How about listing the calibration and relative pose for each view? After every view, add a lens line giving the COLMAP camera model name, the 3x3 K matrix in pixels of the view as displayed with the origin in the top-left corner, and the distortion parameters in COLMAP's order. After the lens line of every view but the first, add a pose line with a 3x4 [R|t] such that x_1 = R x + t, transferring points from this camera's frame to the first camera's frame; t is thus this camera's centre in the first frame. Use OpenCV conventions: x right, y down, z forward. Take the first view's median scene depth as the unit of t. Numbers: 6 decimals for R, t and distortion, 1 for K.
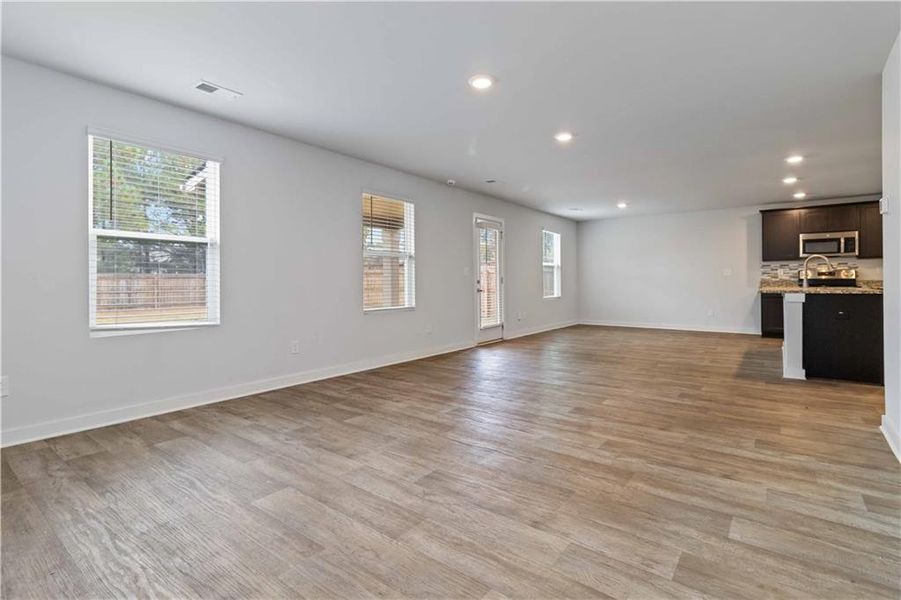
lens RADIAL K [[432.5, 0, 460.7], [0, 432.5, 283.3], [0, 0, 1]] dist [0.000356, -0.000748]
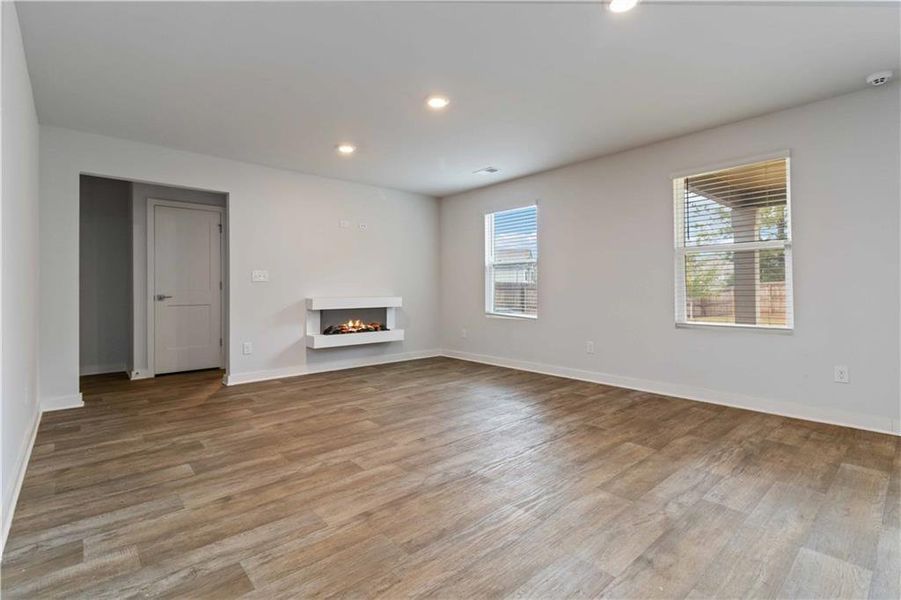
lens RADIAL K [[432.5, 0, 460.7], [0, 432.5, 283.3], [0, 0, 1]] dist [0.000356, -0.000748]
pose [[-0.202522, -0.004196, -0.979269, 1.185664], [0.004931, 0.999974, -0.005305, -0.013123], [0.979265, -0.005903, -0.202496, 1.395039]]
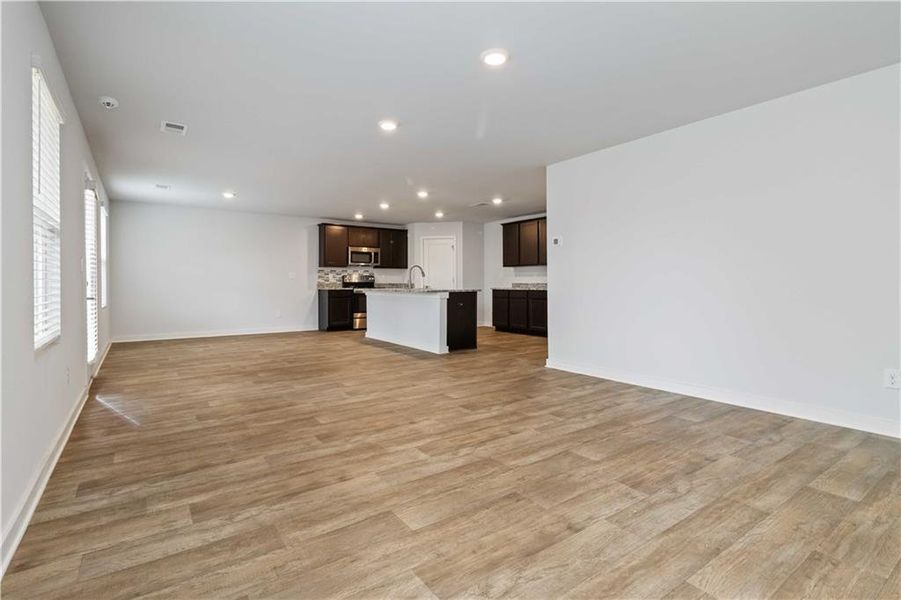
lens RADIAL K [[432.5, 0, 460.7], [0, 432.5, 283.3], [0, 0, 1]] dist [0.000356, -0.000748]
pose [[0.300931, 0.004615, 0.953635, -0.898897], [0.003016, 0.999979, -0.005791, 0.004979], [-0.953641, 0.004619, 0.300911, 0.882330]]
